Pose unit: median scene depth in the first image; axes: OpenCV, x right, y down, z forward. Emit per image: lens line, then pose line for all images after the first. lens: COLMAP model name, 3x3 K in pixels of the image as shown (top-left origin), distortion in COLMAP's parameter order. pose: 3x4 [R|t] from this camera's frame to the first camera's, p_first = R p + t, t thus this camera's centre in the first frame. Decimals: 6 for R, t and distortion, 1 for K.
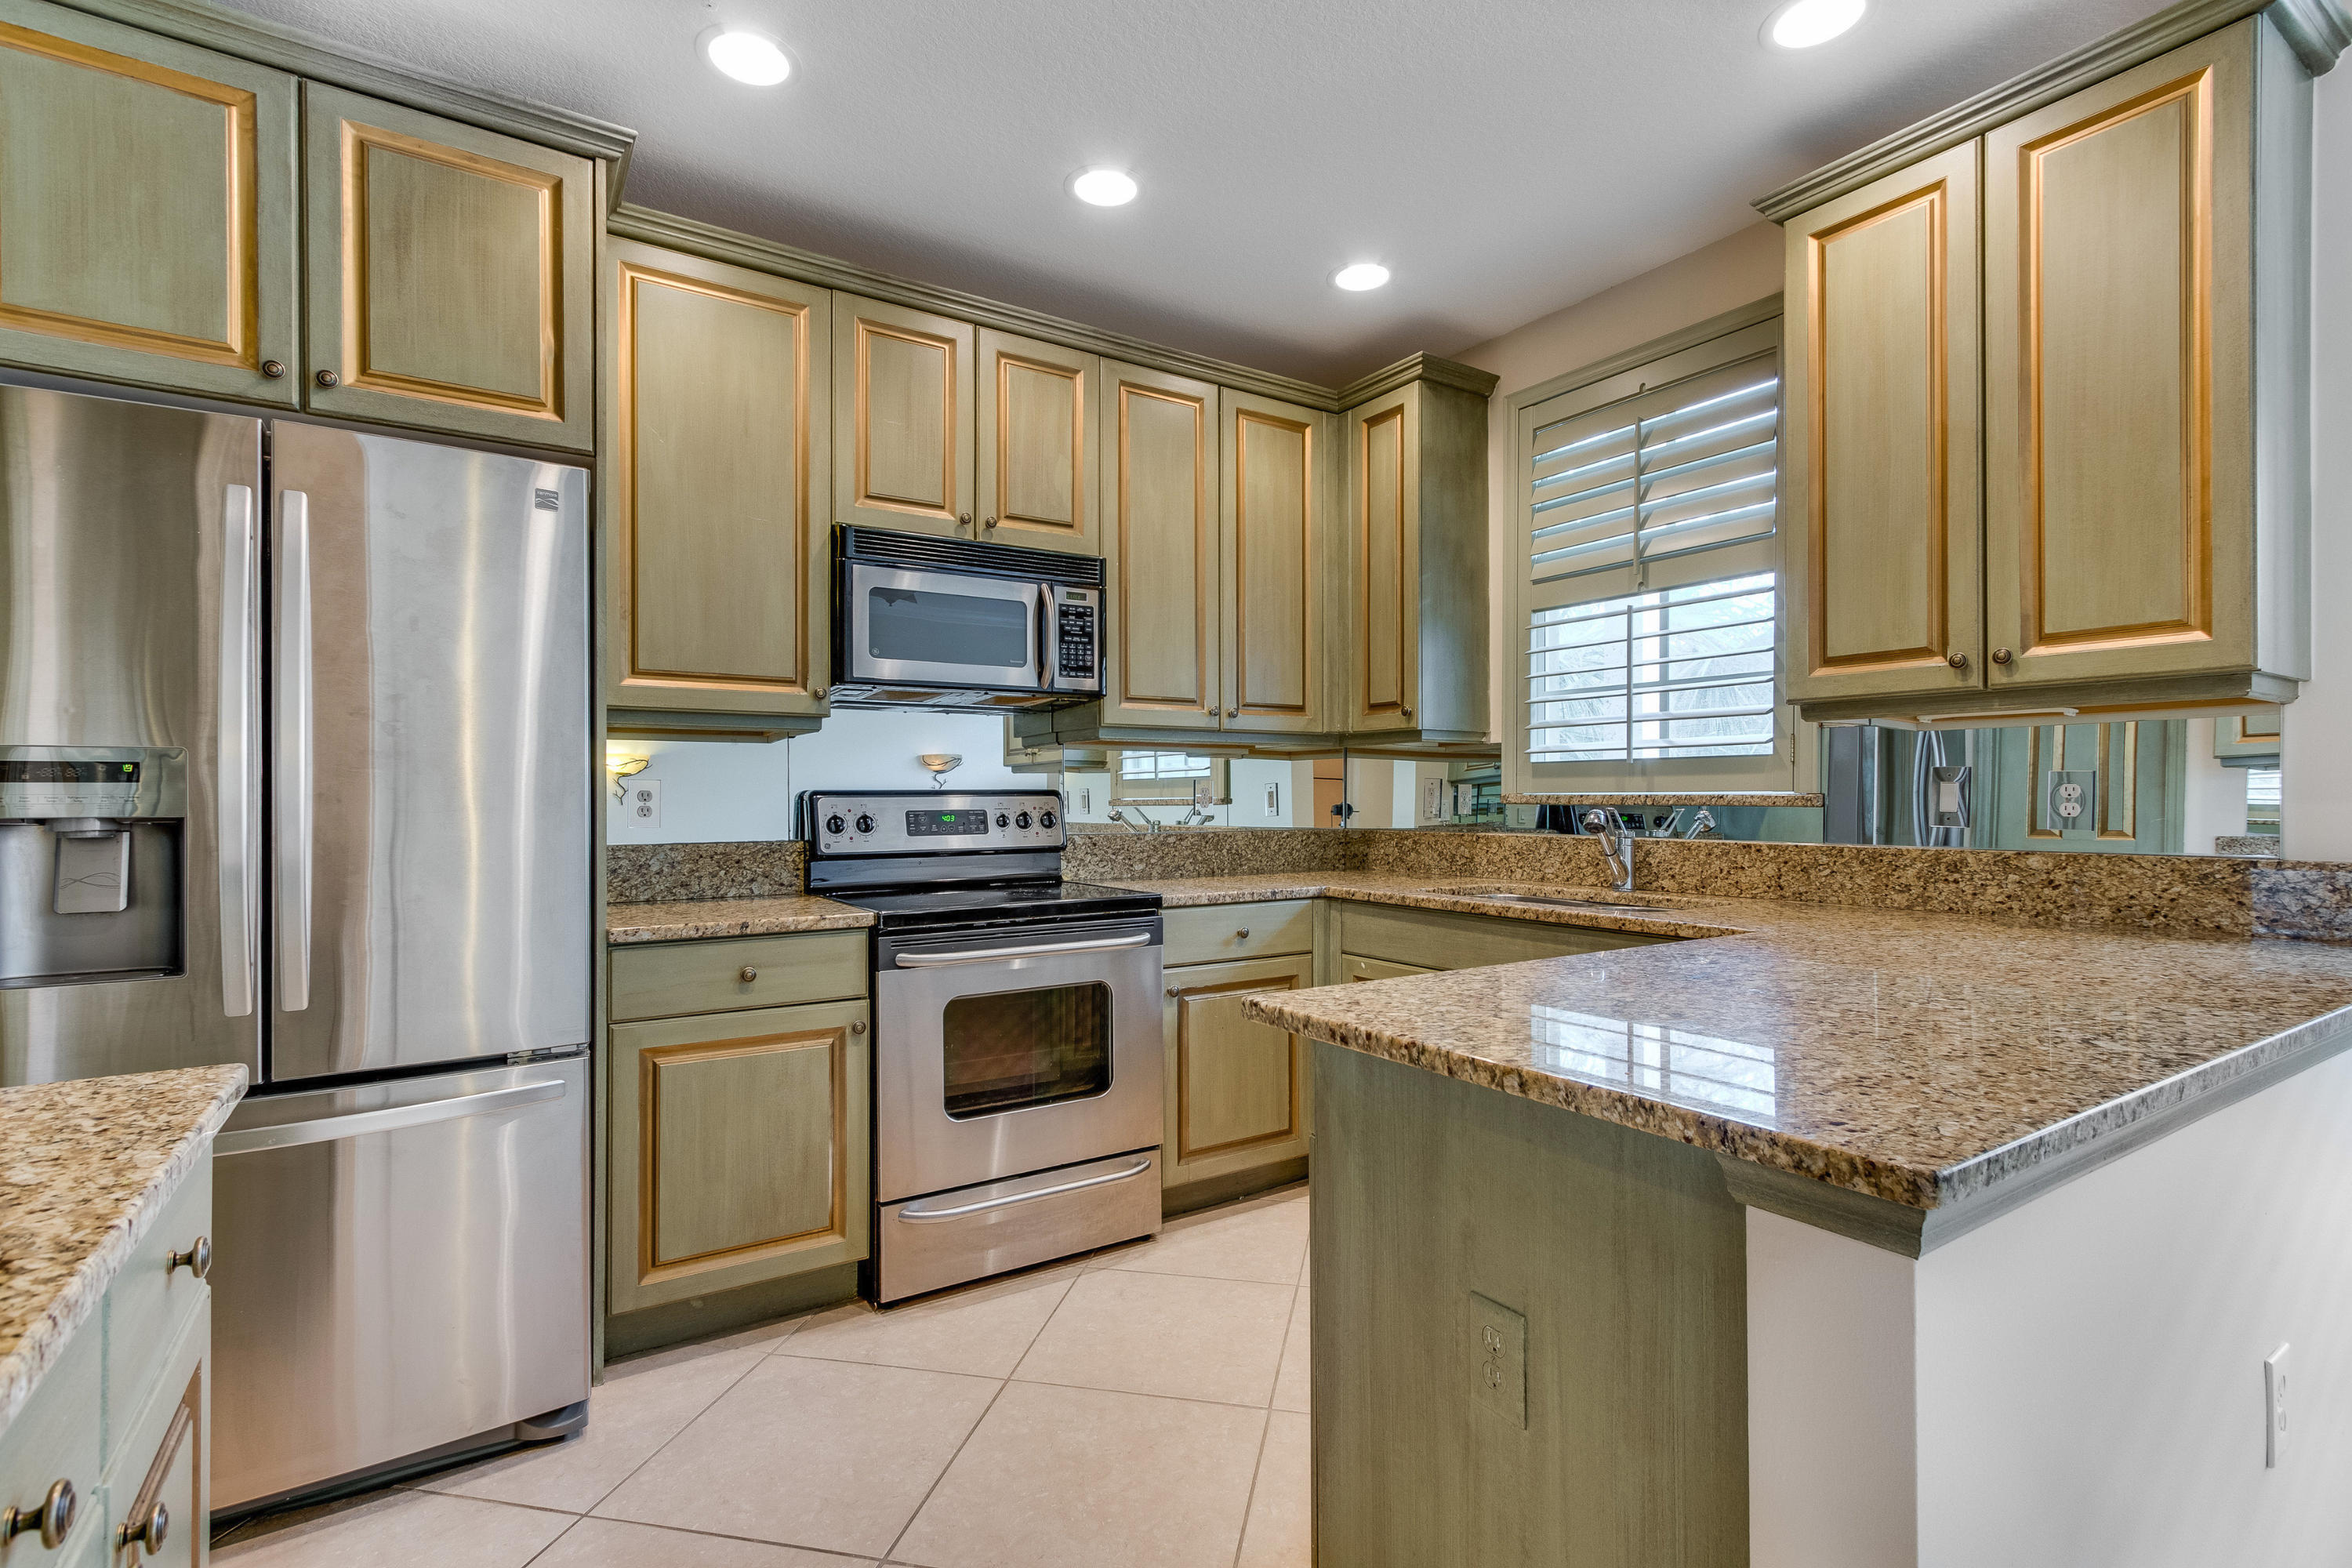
lens RADIAL K [[1083.8, 0, 1183.4], [0, 1083.8, 791.1], [0, 0, 1]] dist [0.000082, 0.000171]
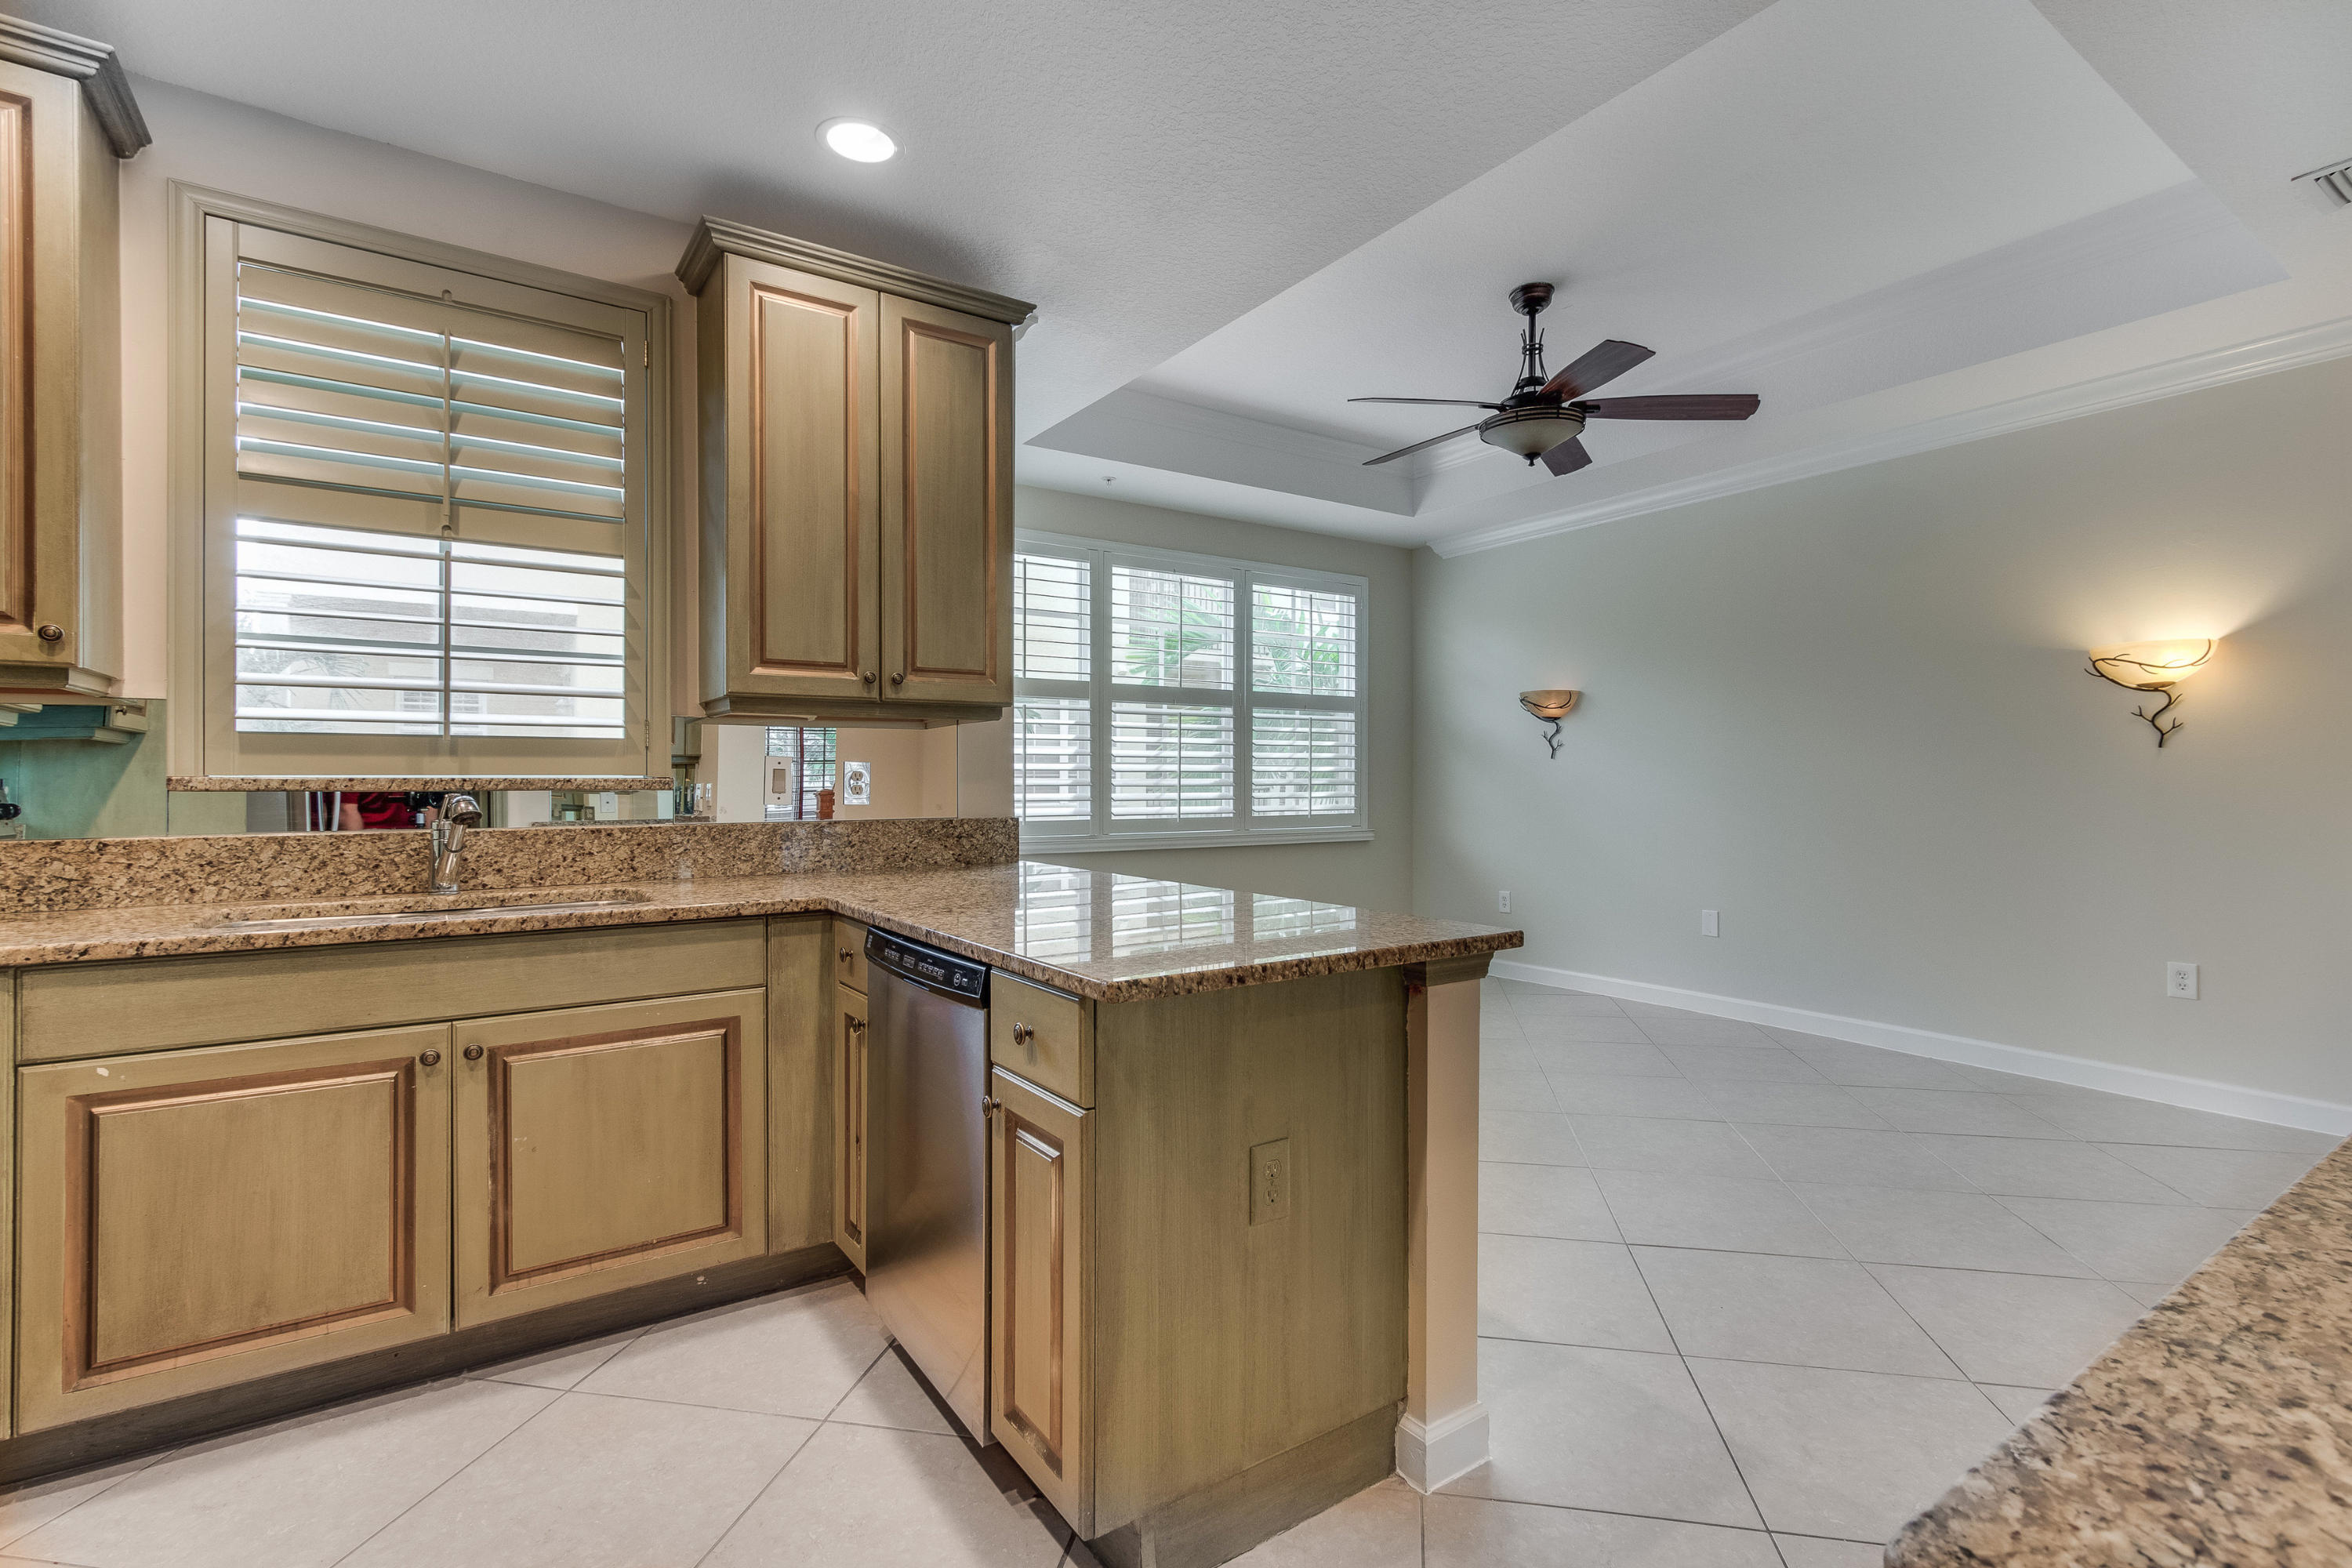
lens RADIAL K [[1083.8, 0, 1187.2], [0, 1083.8, 786.3], [0, 0, 1]] dist [0.000082, 0.000171]
pose [[-0.013052, -0.004076, 0.999907, -0.549554], [-0.004278, 0.999983, 0.004021, 0.004702], [-0.999906, -0.004225, -0.013069, 0.559911]]
